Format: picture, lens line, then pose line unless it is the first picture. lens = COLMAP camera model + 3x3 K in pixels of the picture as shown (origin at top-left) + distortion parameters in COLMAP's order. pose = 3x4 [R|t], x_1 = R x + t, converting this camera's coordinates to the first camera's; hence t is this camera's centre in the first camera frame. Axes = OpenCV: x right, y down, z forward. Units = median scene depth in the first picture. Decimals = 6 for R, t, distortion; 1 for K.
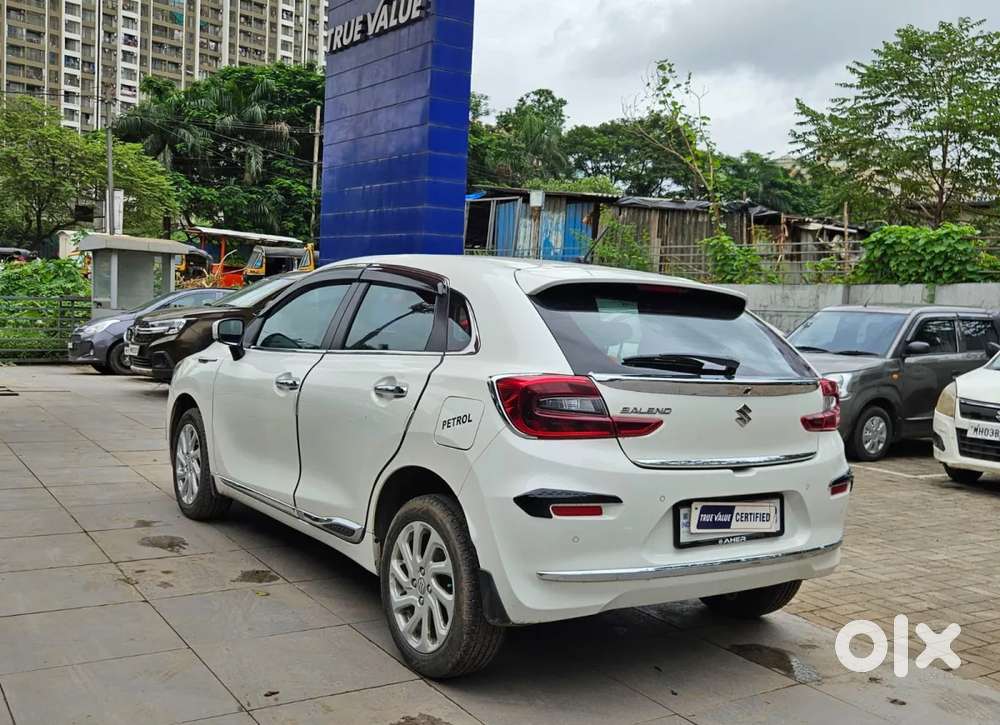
lens RADIAL K [[985.2, 0, 500.0], [0, 985.2, 362.5], [0, 0, 1]] dist [0.049121, -0.003900]
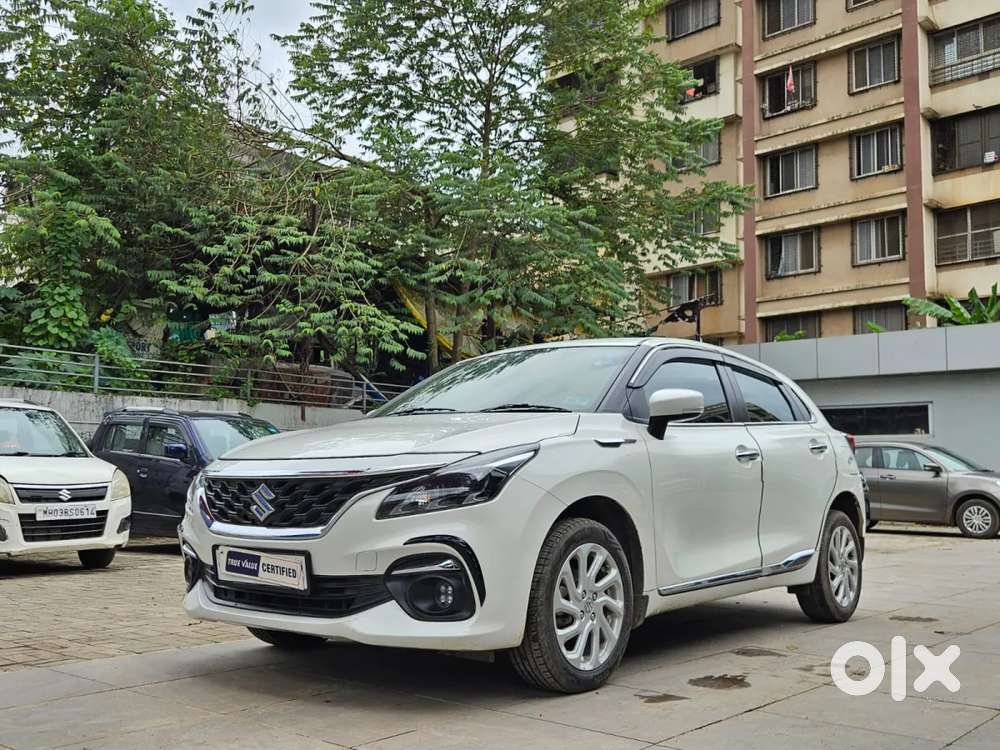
lens RADIAL K [[983.0, 0, 498.9], [0, 983.0, 370.9], [0, 0, 1]] dist [0.070803, -0.080699]
pose [[-0.277221, 0.050607, 0.959472, -1.133694], [0.033393, 0.998516, -0.043018, -0.030624], [-0.960226, 0.020114, -0.278500, 1.508541]]
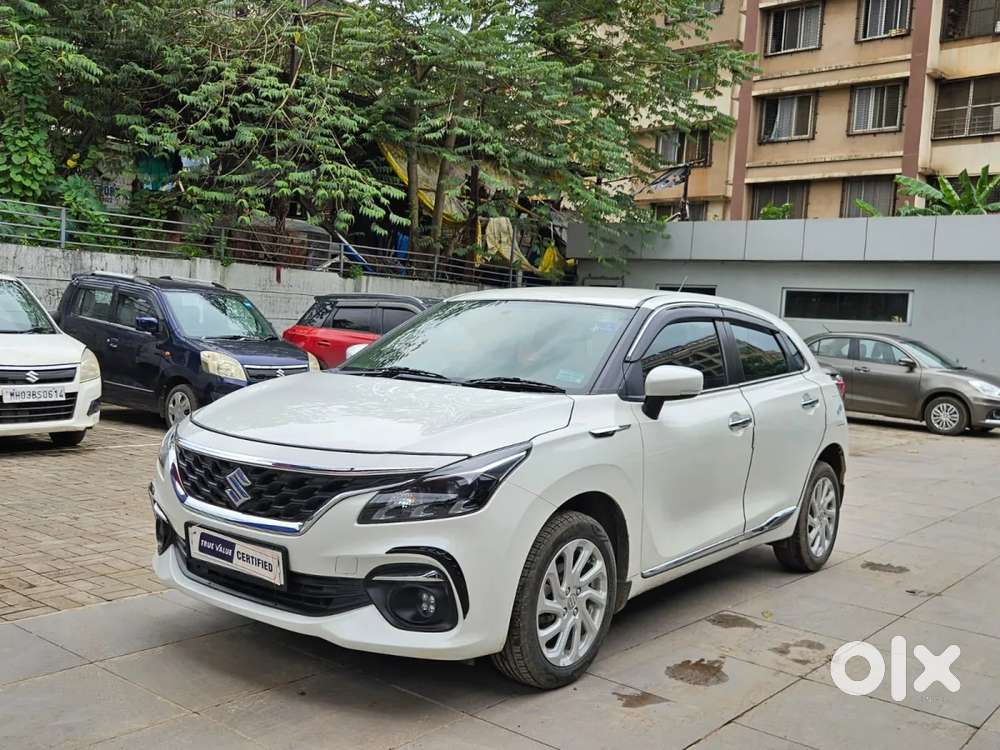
lens RADIAL K [[983.0, 0, 498.9], [0, 983.0, 370.9], [0, 0, 1]] dist [0.070803, -0.080699]
pose [[-0.299568, -0.117033, 0.946870, -1.080017], [-0.017777, 0.992960, 0.117106, -0.144306], [-0.953909, 0.018249, -0.299540, 1.506435]]
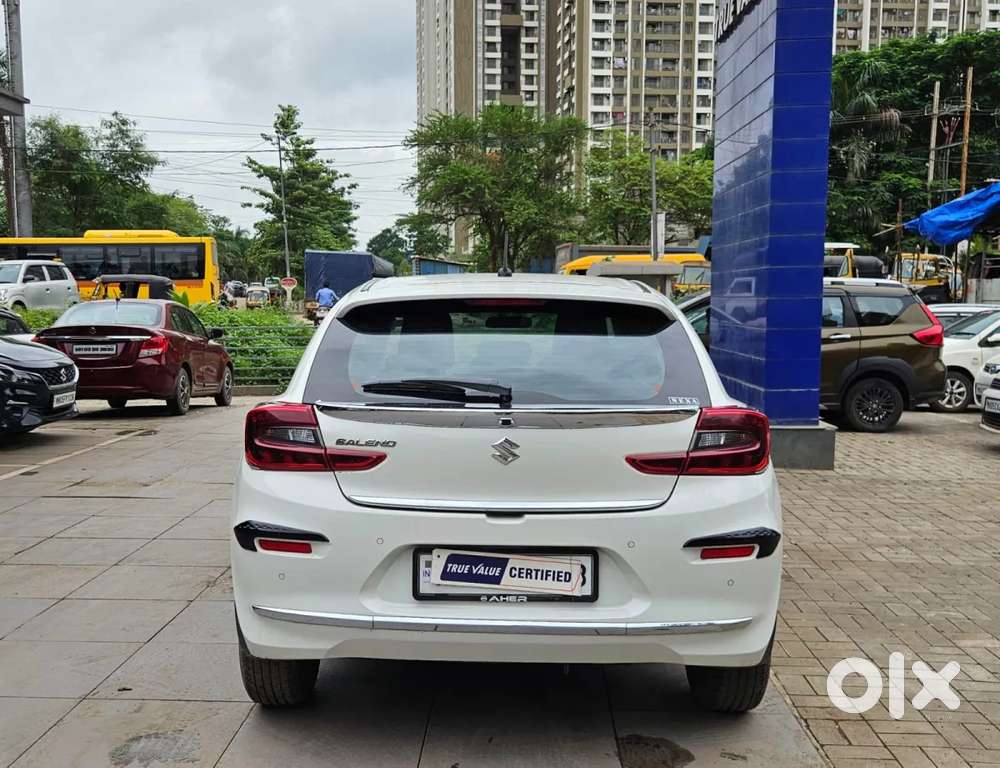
lens RADIAL K [[1062.2, 0, 474.1], [0, 1062.2, 405.0], [0, 0, 1]] dist [0.059618, -0.042513]
pose [[0.801585, 0.001078, -0.597880, 0.570790], [0.010093, 0.999831, 0.015336, 0.000059], [0.597796, -0.018327, 0.801439, 0.195725]]
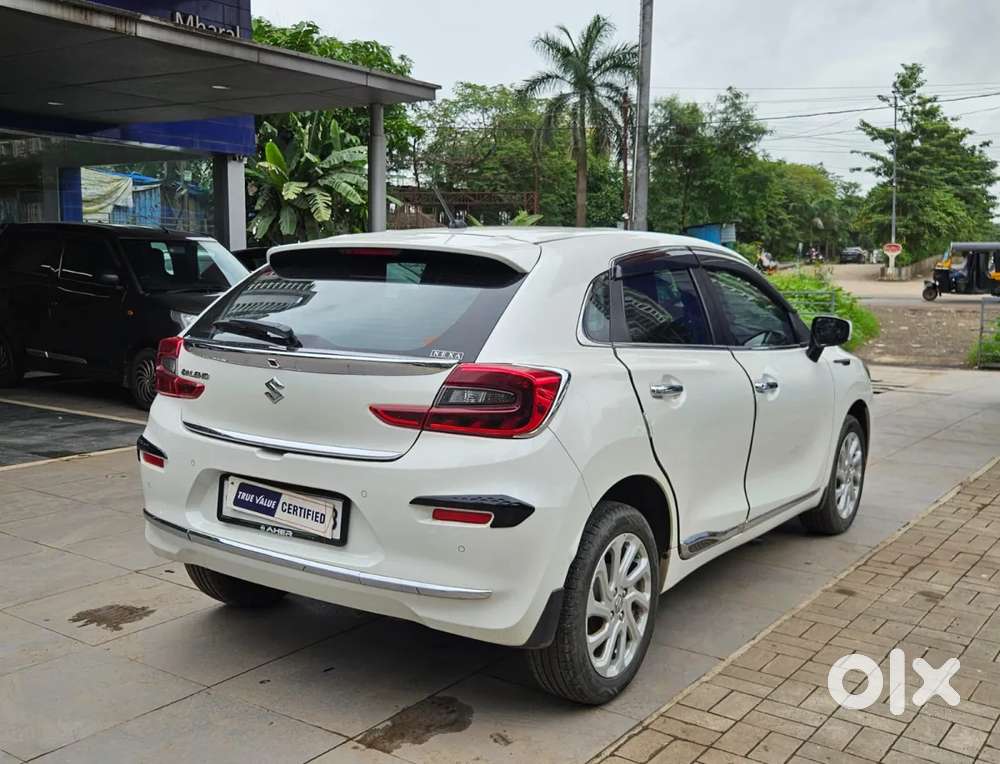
lens RADIAL K [[1037.4, 0, 500.0], [0, 1037.4, 382.0], [0, 0, 1]] dist [0.060838, -0.033679]
pose [[0.360363, 0.053263, -0.931290, 0.883278], [-0.048562, 0.998086, 0.038293, 0.000322], [0.931547, 0.031426, 0.362260, 0.635918]]
